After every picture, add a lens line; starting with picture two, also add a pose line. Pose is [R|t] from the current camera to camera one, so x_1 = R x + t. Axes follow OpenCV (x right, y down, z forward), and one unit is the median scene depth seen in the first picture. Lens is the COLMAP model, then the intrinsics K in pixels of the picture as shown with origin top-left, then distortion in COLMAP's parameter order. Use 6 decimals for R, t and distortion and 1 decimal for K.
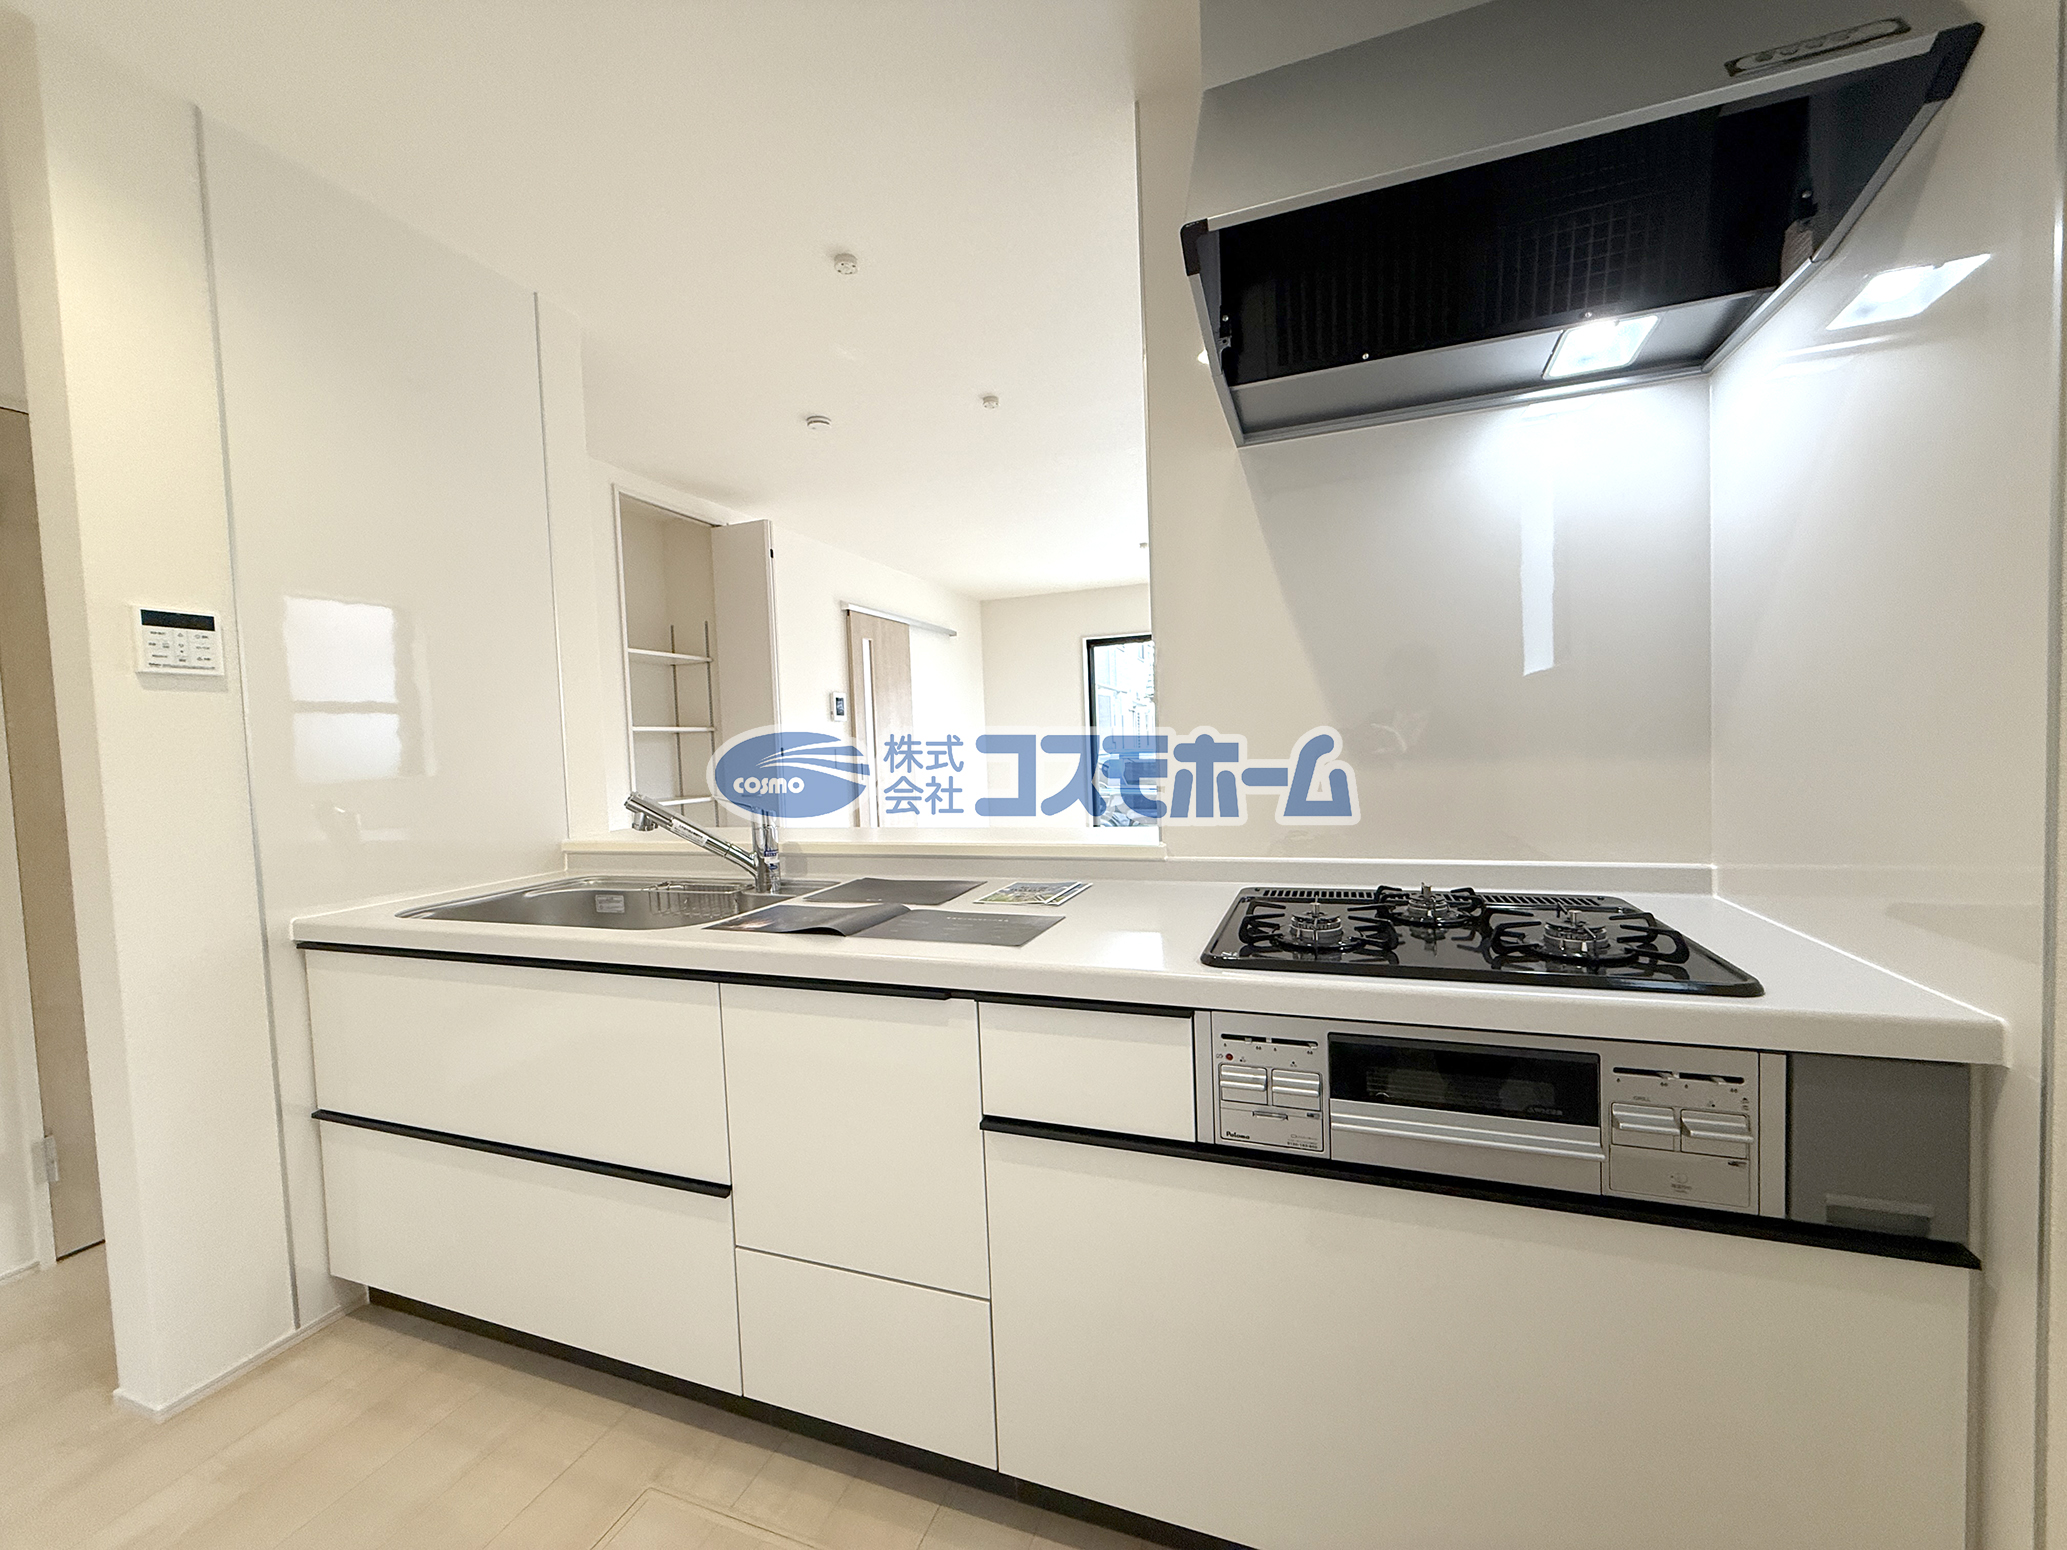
lens RADIAL K [[825.5, 0, 1033.5], [0, 825.5, 775.0], [0, 0, 1]] dist [0.000867, -0.000780]
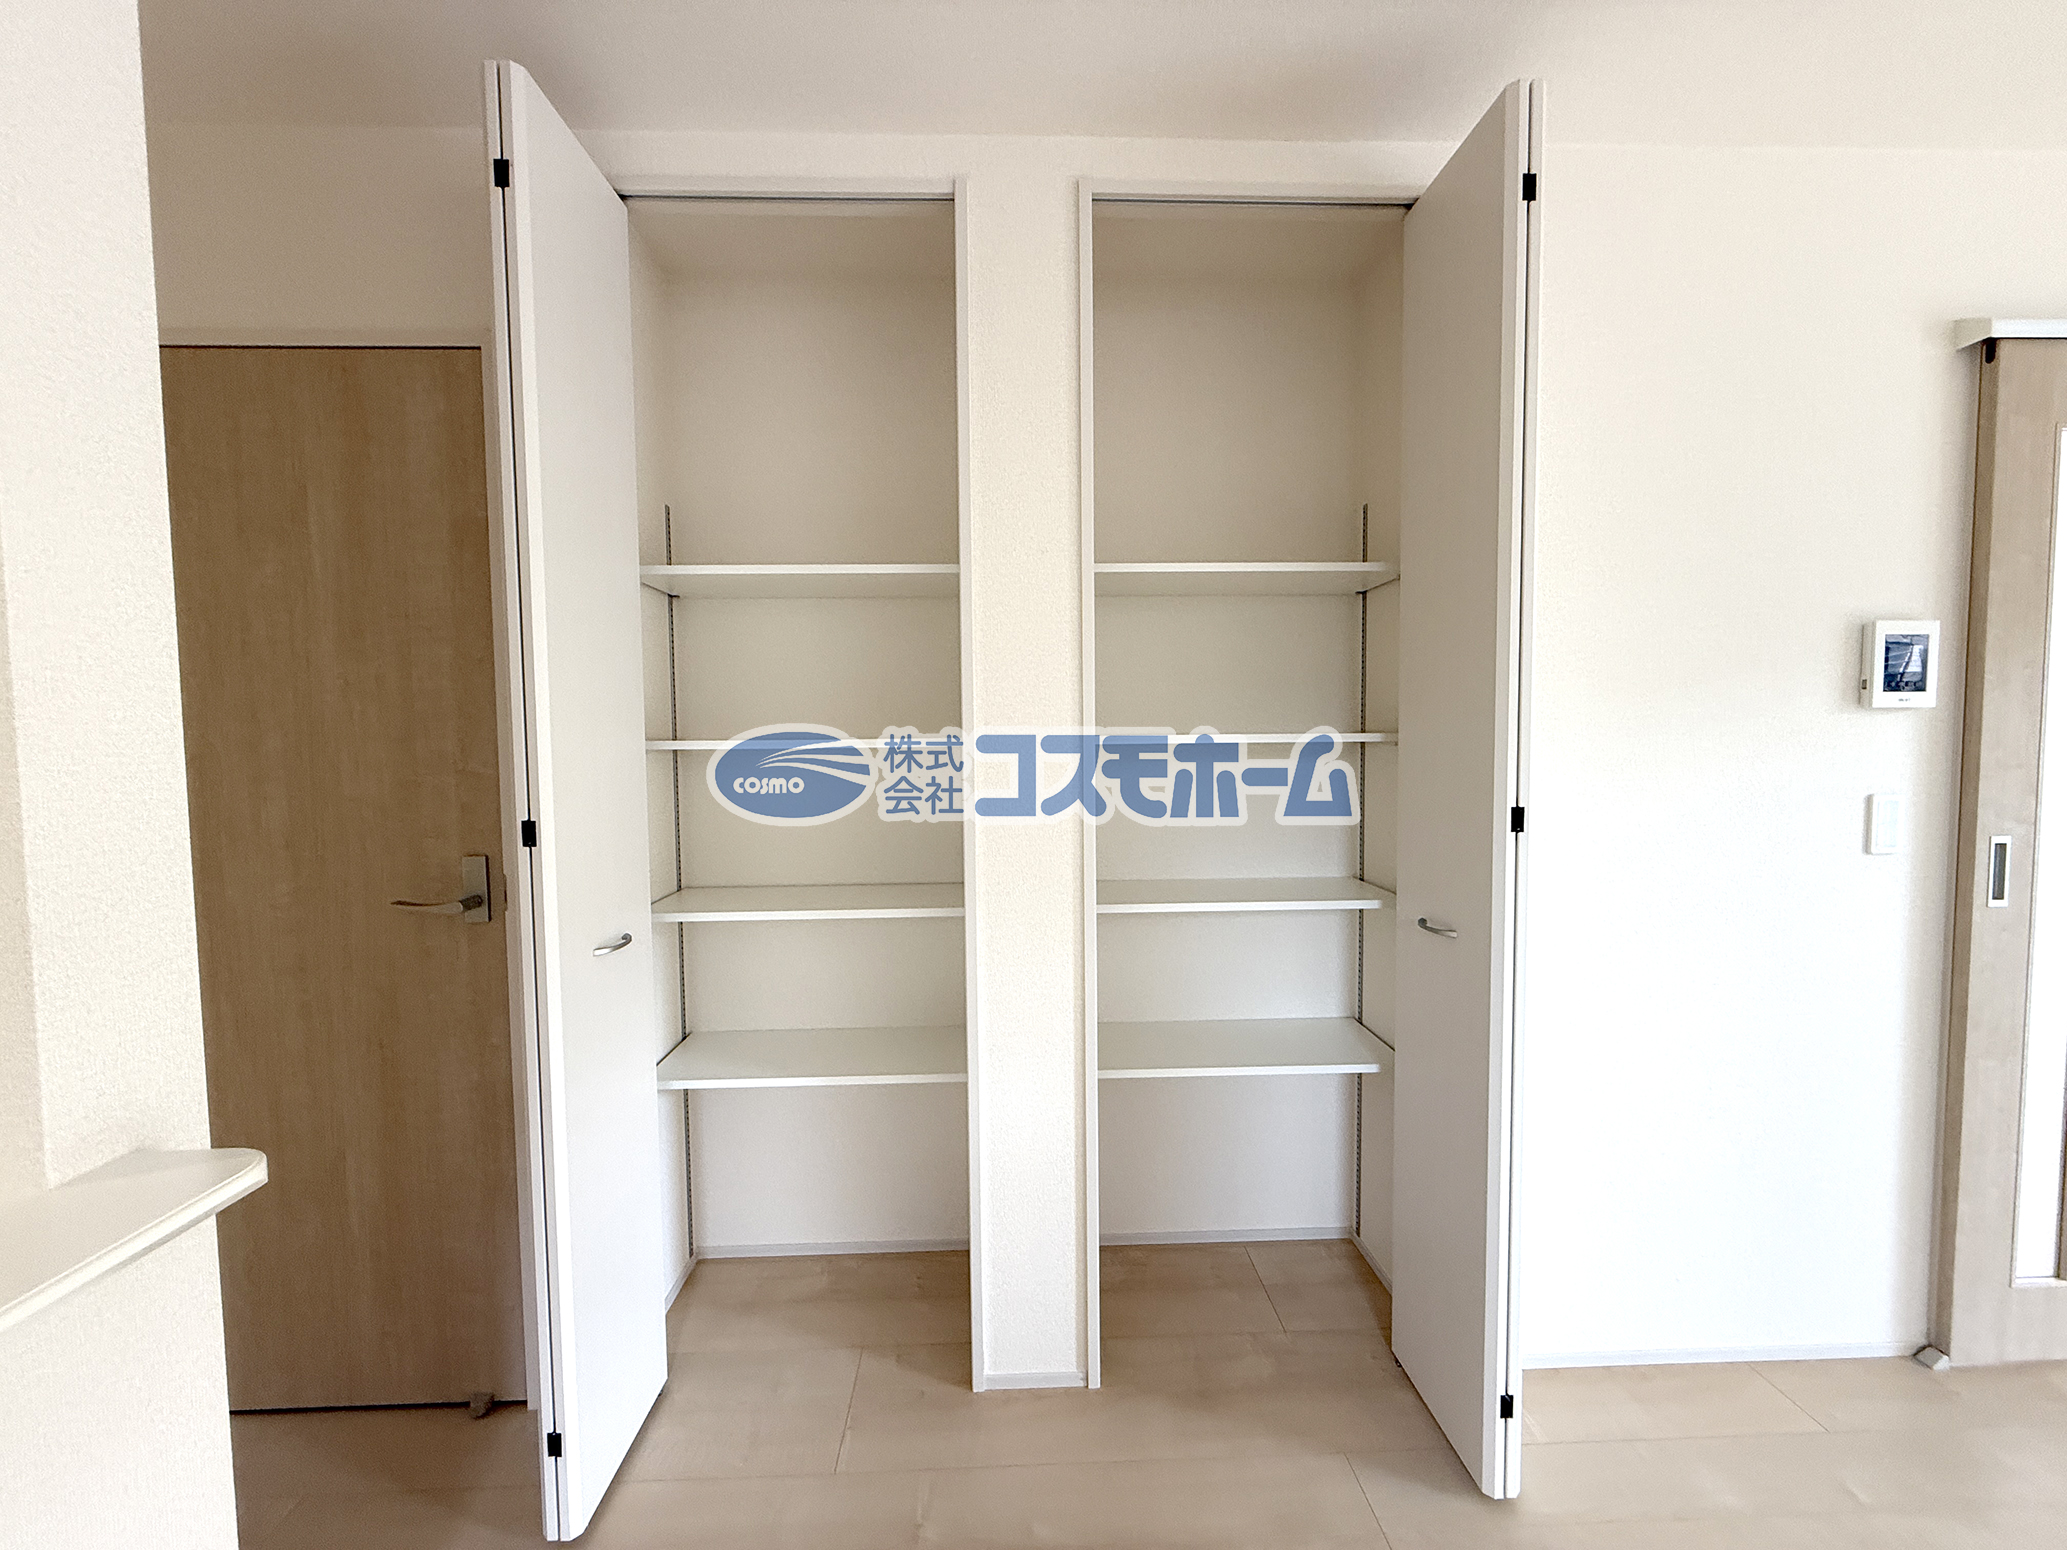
lens RADIAL K [[825.5, 0, 1033.5], [0, 825.5, 775.0], [0, 0, 1]] dist [0.000867, -0.000780]
pose [[0.358069, 0.096727, -0.928671, -0.054035], [-0.044815, 0.995254, 0.086382, -0.052760], [0.932619, 0.010688, 0.360704, 0.574067]]
